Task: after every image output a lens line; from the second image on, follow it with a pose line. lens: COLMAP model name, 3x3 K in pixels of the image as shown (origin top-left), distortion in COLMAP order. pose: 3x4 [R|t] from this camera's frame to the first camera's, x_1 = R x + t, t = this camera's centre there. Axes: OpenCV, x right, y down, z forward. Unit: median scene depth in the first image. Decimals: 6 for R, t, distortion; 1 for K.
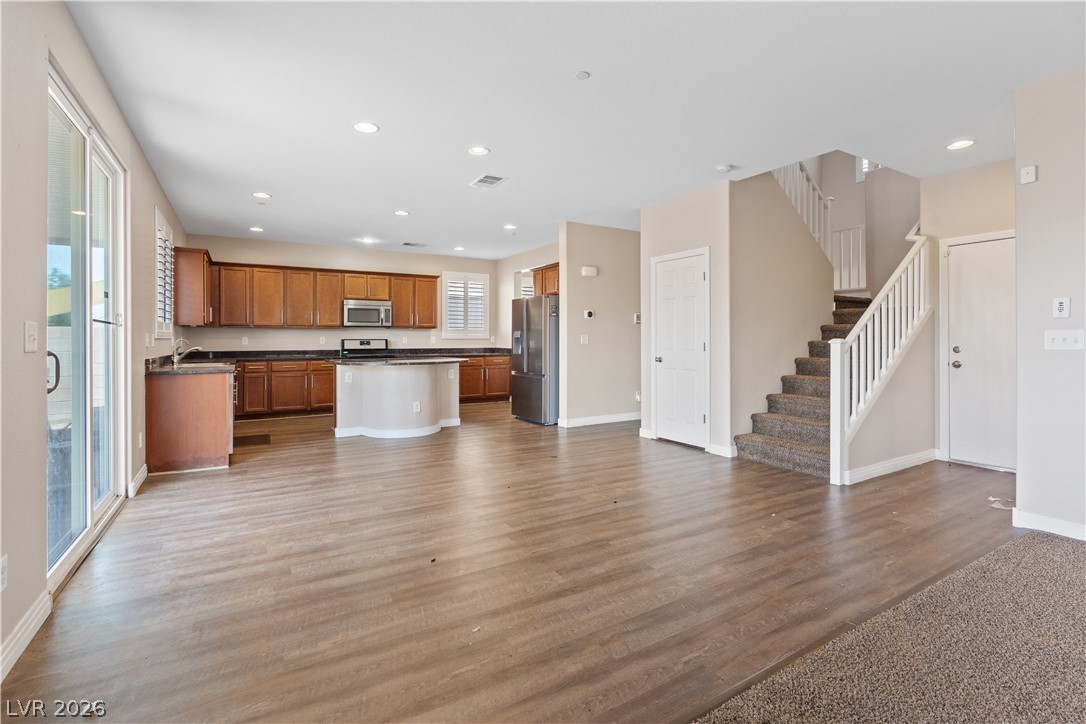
lens RADIAL K [[494.4, 0, 536.8], [0, 494.4, 340.0], [0, 0, 1]] dist [-0.010796, 0.002709]
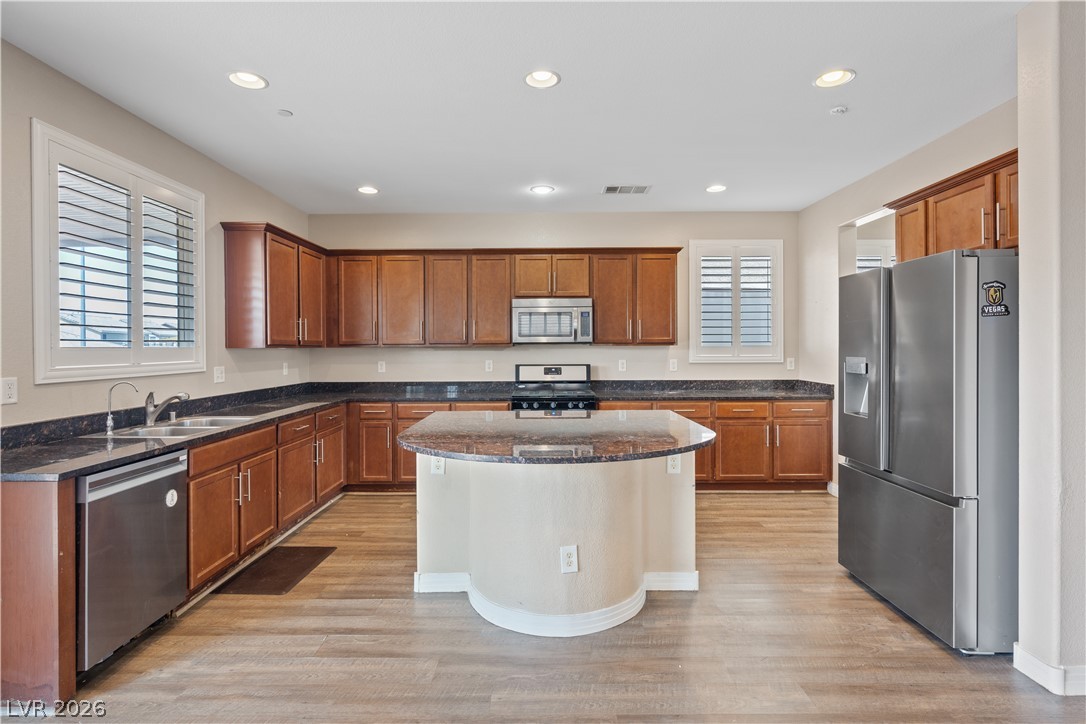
lens RADIAL K [[531.4, 0, 541.1], [0, 531.4, 345.8], [0, 0, 1]] dist [-0.003881, -0.002661]
pose [[0.858845, -0.003574, -0.512224, -0.033734], [0.002641, 0.999993, -0.002550, -0.022508], [0.512229, 0.000837, 0.858848, 0.452024]]
